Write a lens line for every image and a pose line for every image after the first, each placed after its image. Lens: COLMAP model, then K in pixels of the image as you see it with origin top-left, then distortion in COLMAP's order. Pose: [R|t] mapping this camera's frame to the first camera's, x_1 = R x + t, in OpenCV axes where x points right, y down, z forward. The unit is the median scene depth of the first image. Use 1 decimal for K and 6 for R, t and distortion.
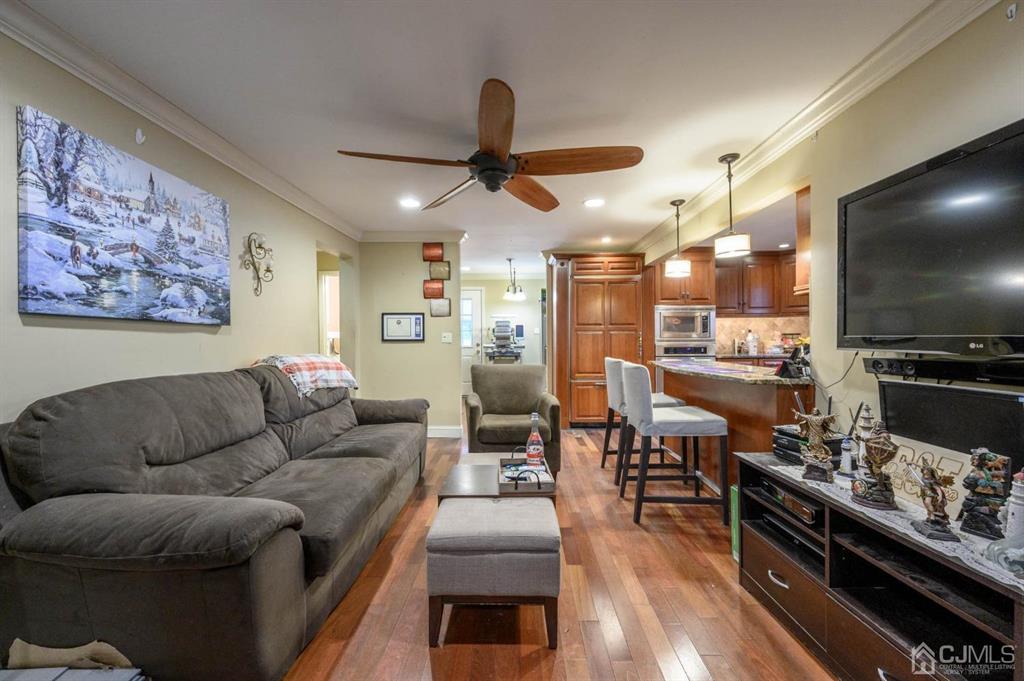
lens RADIAL K [[403.8, 0, 507.8], [0, 403.8, 342.0], [0, 0, 1]] dist [-0.001855, 0.000218]
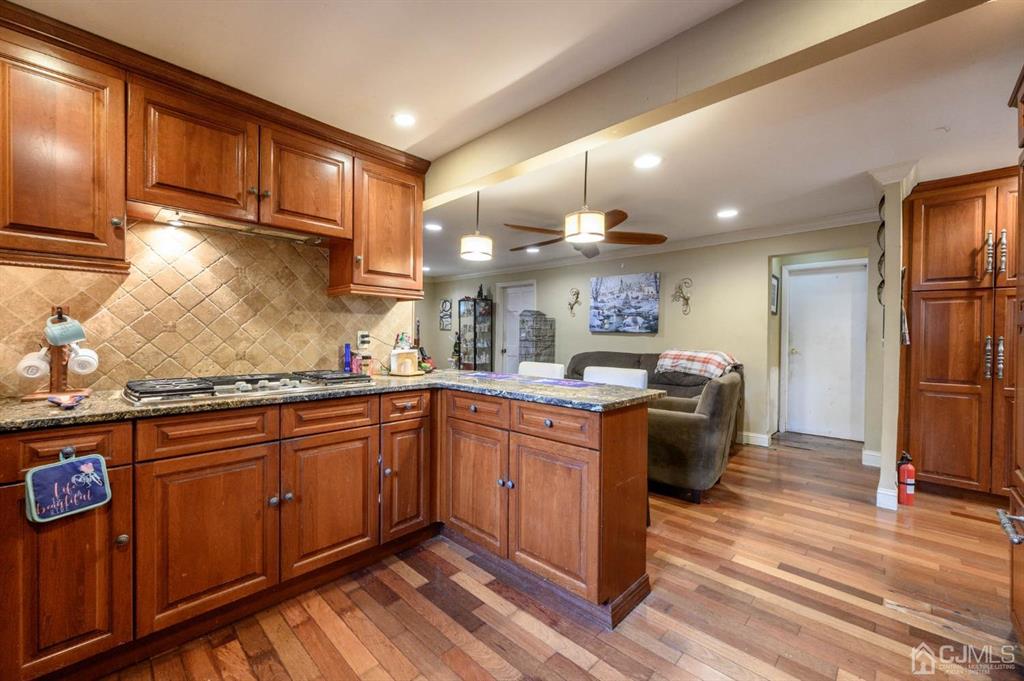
lens RADIAL K [[403.8, 0, 512.6], [0, 403.8, 342.0], [0, 0, 1]] dist [-0.001855, 0.000218]
pose [[-0.683483, 0.010471, -0.729891, 1.439306], [-0.013819, 0.999532, 0.027280, -0.042475], [0.729836, 0.028732, -0.683019, 2.057099]]
